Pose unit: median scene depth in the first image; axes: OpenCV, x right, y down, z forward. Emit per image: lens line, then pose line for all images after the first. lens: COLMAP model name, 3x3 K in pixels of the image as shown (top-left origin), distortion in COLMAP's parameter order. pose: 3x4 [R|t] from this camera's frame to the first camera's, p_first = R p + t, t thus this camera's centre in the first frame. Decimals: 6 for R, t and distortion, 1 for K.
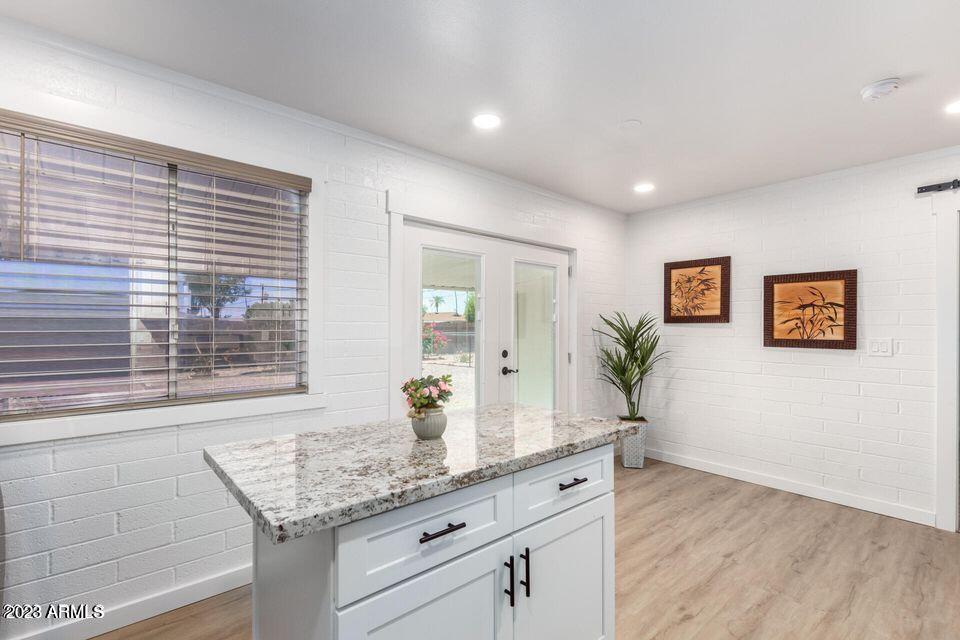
lens RADIAL K [[440.5, 0, 480.0], [0, 440.5, 324.7], [0, 0, 1]] dist [0.004351, -0.001890]
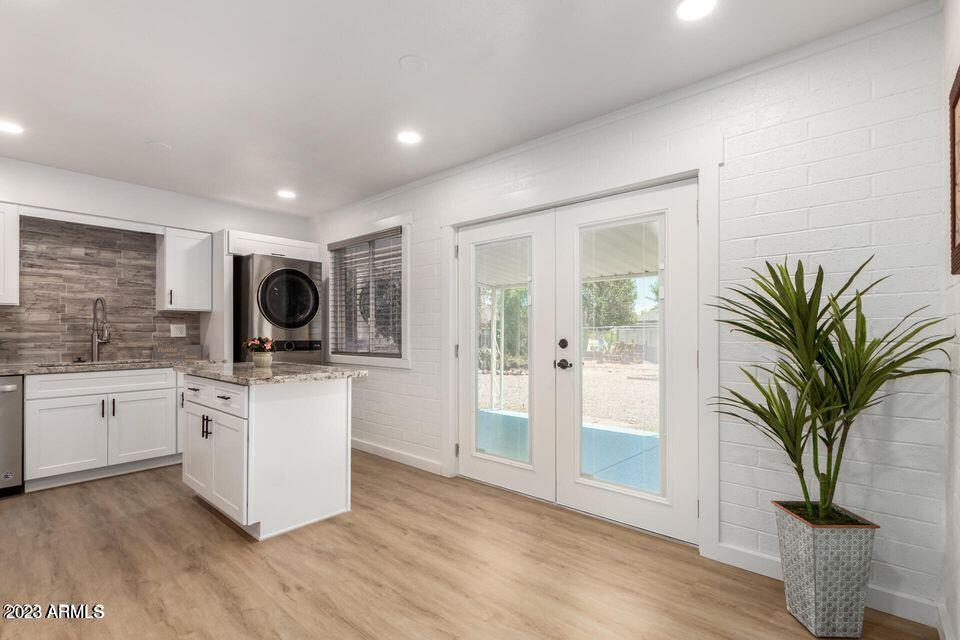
lens RADIAL K [[440.5, 0, 475.5], [0, 440.5, 327.0], [0, 0, 1]] dist [0.004351, -0.001890]
pose [[0.118821, -0.016087, -0.992785, 0.868770], [0.007605, 0.999854, -0.015291, 0.046610], [0.992887, -0.005734, 0.118926, 0.743680]]
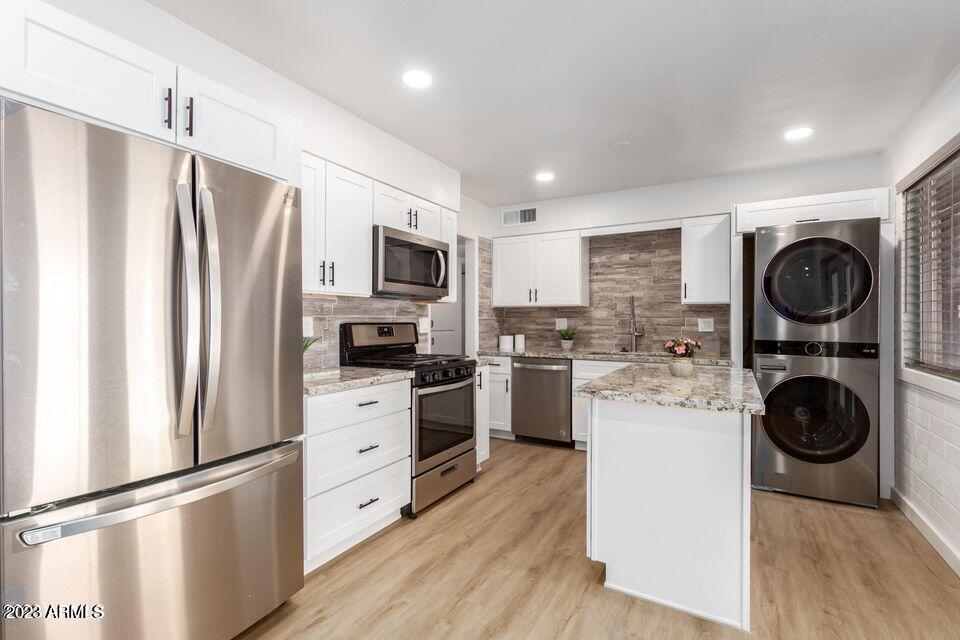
lens RADIAL K [[440.5, 0, 476.6], [0, 440.5, 320.6], [0, 0, 1]] dist [0.004351, -0.001890]
pose [[-0.947646, -0.004063, -0.319297, 0.474936], [-0.002138, 0.999977, -0.006380, 0.028143], [0.319316, -0.005363, -0.947633, 0.980793]]
